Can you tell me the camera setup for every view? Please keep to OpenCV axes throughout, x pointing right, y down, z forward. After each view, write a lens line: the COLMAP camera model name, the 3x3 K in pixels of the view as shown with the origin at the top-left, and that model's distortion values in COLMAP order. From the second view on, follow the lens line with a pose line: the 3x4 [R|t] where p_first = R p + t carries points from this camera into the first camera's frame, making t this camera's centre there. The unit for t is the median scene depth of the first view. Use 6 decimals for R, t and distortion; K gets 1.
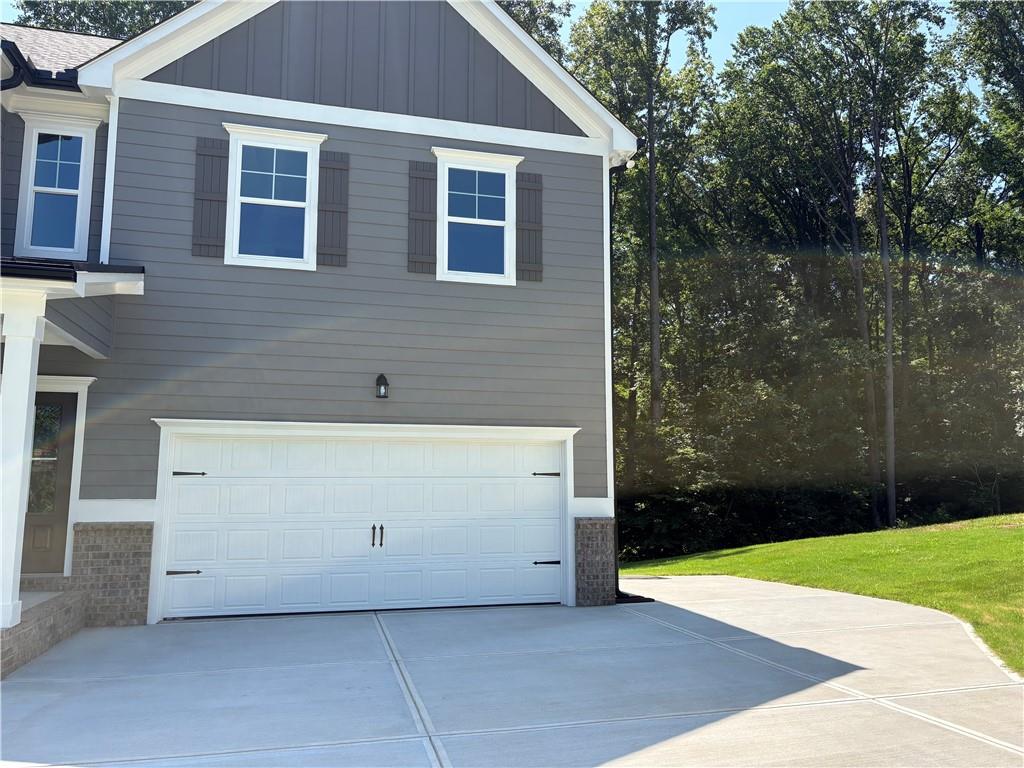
lens RADIAL K [[775.1, 0, 512.0], [0, 775.1, 384.0], [0, 0, 1]] dist [0.042565, -0.036279]
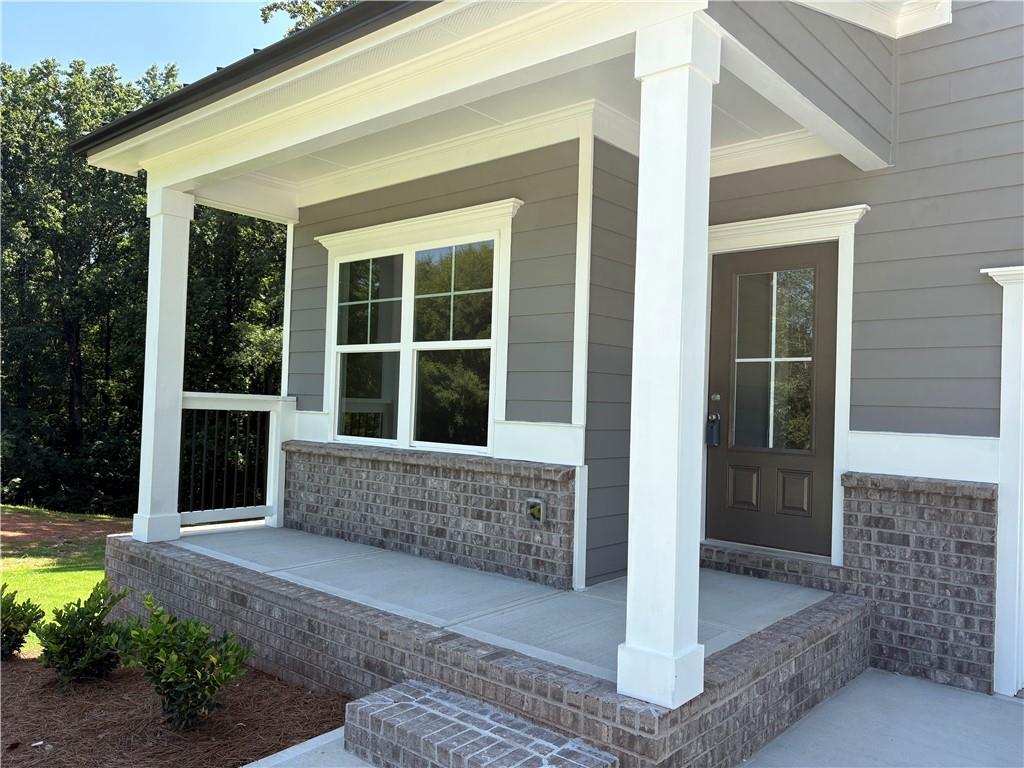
lens RADIAL K [[775.1, 0, 512.0], [0, 775.1, 384.0], [0, 0, 1]] dist [0.042565, -0.036279]
pose [[0.561259, -0.004520, -0.827628, -0.232357], [0.078275, 0.995793, 0.047644, 0.070115], [0.823930, -0.091523, 0.559251, 0.502168]]
